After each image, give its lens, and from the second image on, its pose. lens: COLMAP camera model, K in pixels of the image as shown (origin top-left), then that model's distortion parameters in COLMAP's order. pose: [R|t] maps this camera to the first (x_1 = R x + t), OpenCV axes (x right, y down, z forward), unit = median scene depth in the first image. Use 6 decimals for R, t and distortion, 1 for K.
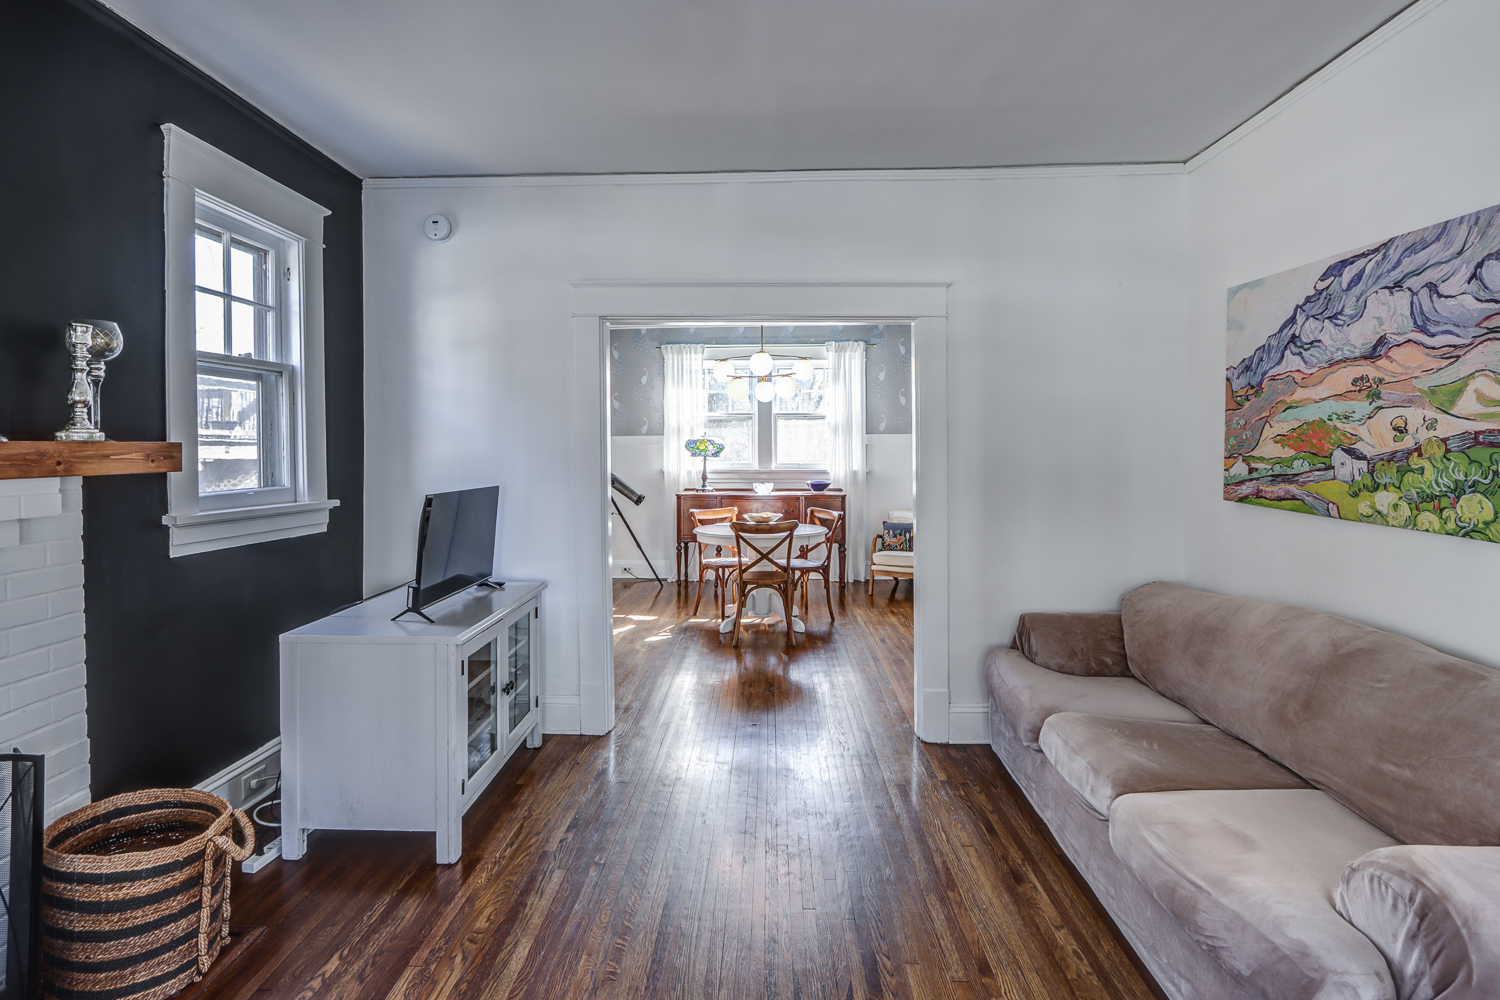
lens RADIAL K [[723.3, 0, 748.3], [0, 723.3, 452.8], [0, 0, 1]] dist [-0.022328, 0.004145]
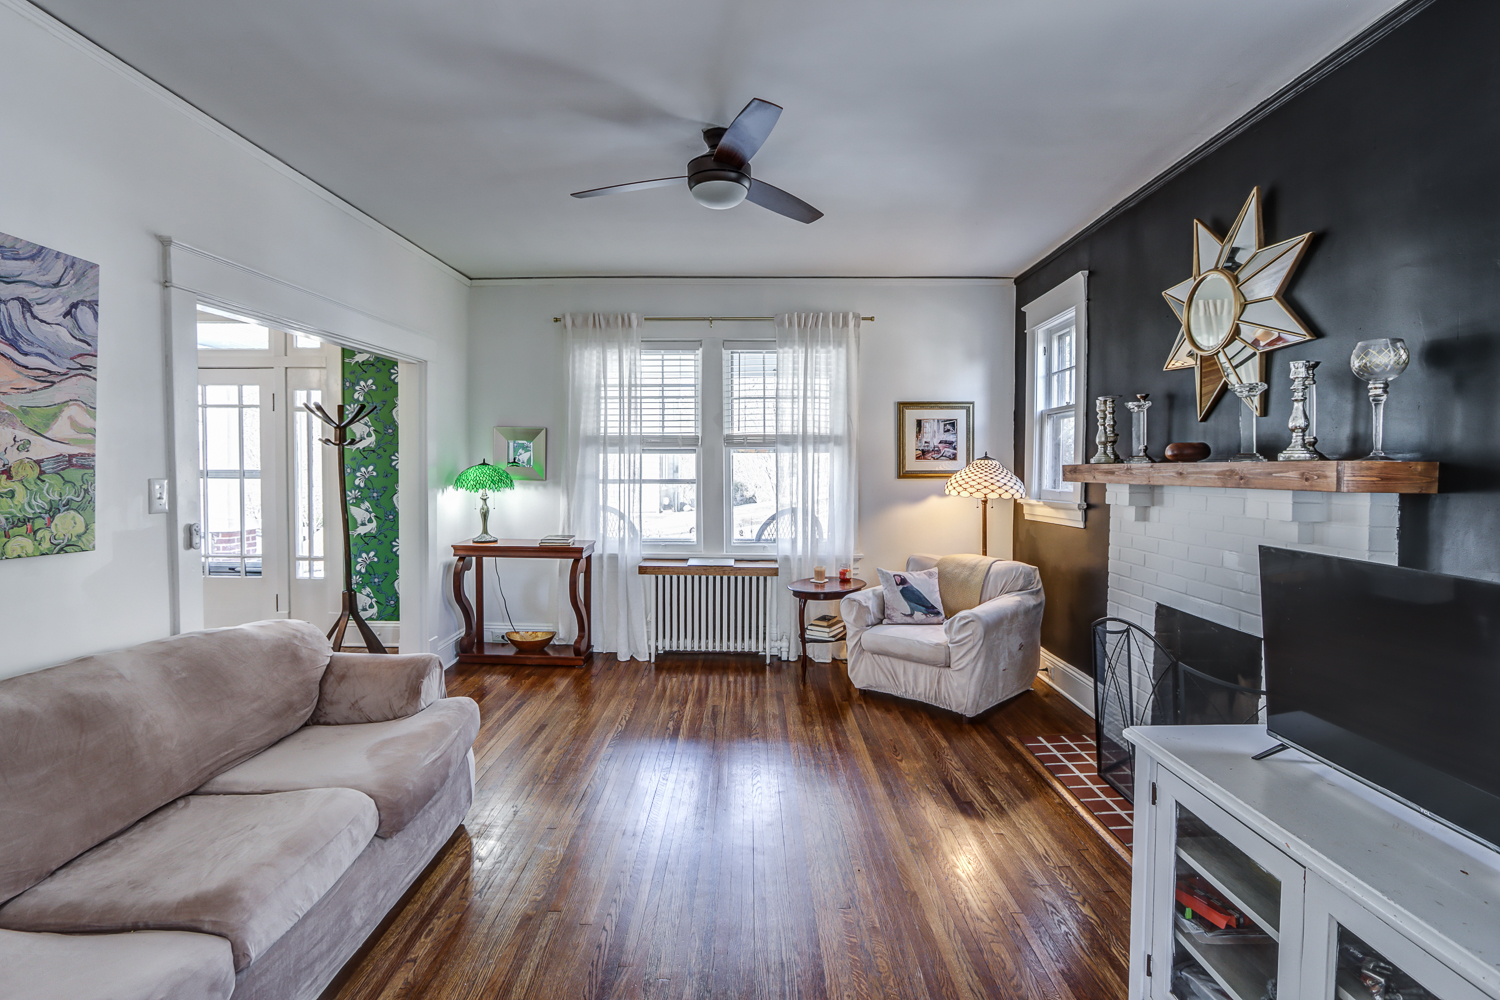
lens RADIAL K [[723.3, 0, 730.3], [0, 723.3, 486.7], [0, 0, 1]] dist [-0.022328, 0.004145]
pose [[-0.999886, 0.002829, -0.014835, 0.010296], [0.002297, 0.999358, 0.035756, -0.011711], [0.014926, 0.035718, -0.999250, 1.423083]]
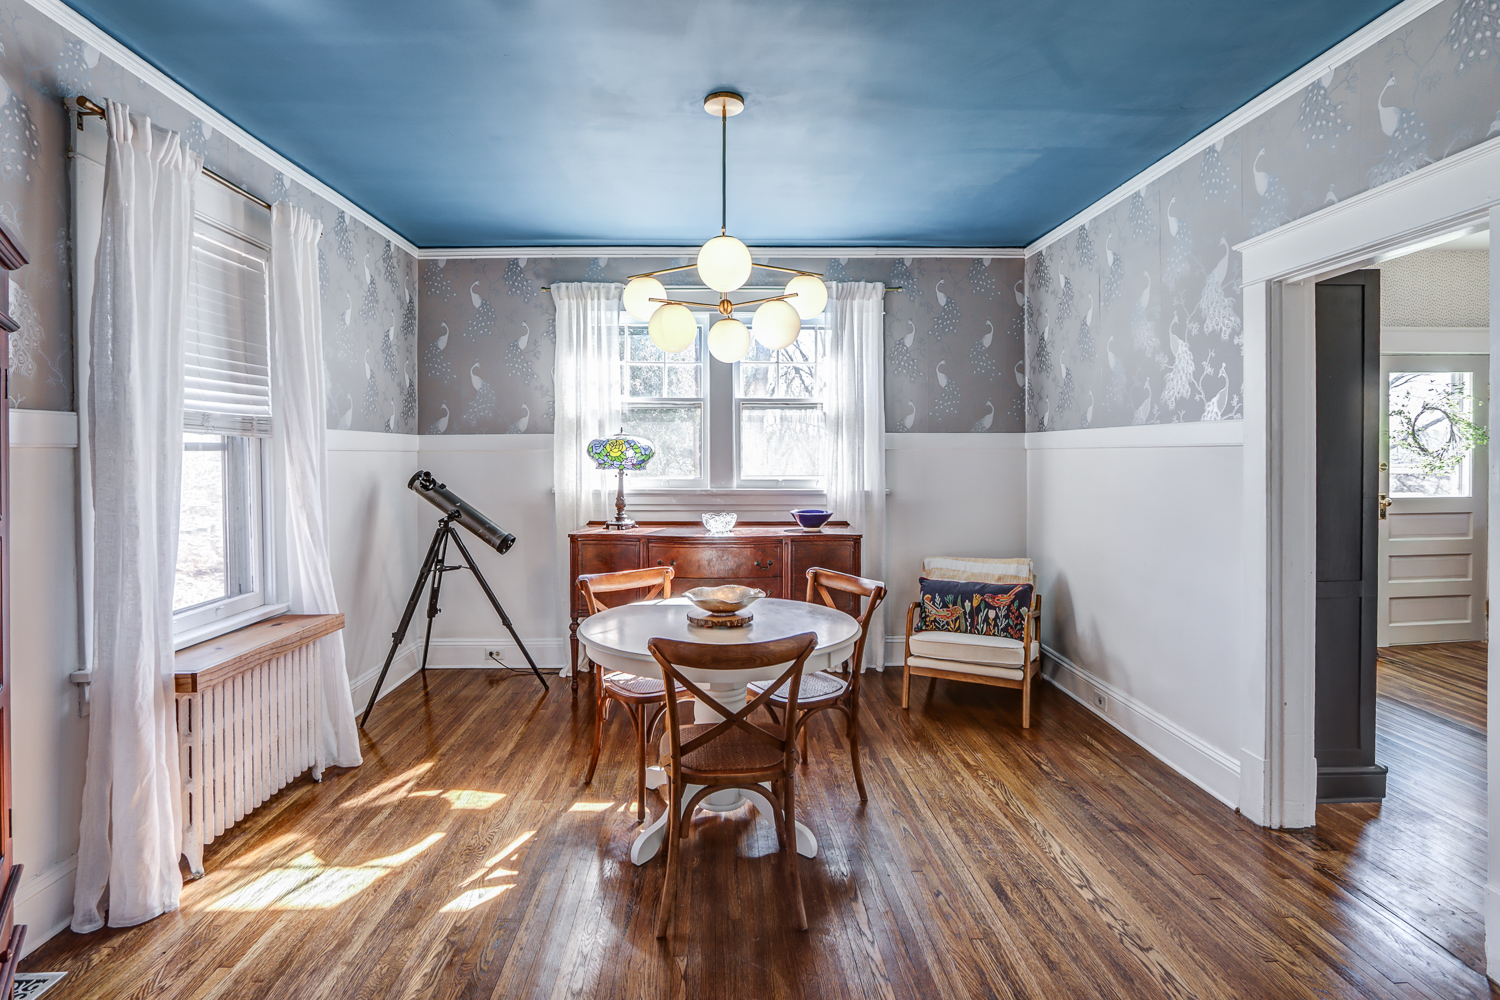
lens RADIAL K [[723.3, 0, 743.3], [0, 723.3, 462.0], [0, 0, 1]] dist [-0.022328, 0.004145]
pose [[0.997889, 0.001983, 0.064908, 0.003901], [-0.002186, 0.999993, 0.003064, -0.005807], [-0.064901, -0.003200, 0.997887, 0.943777]]
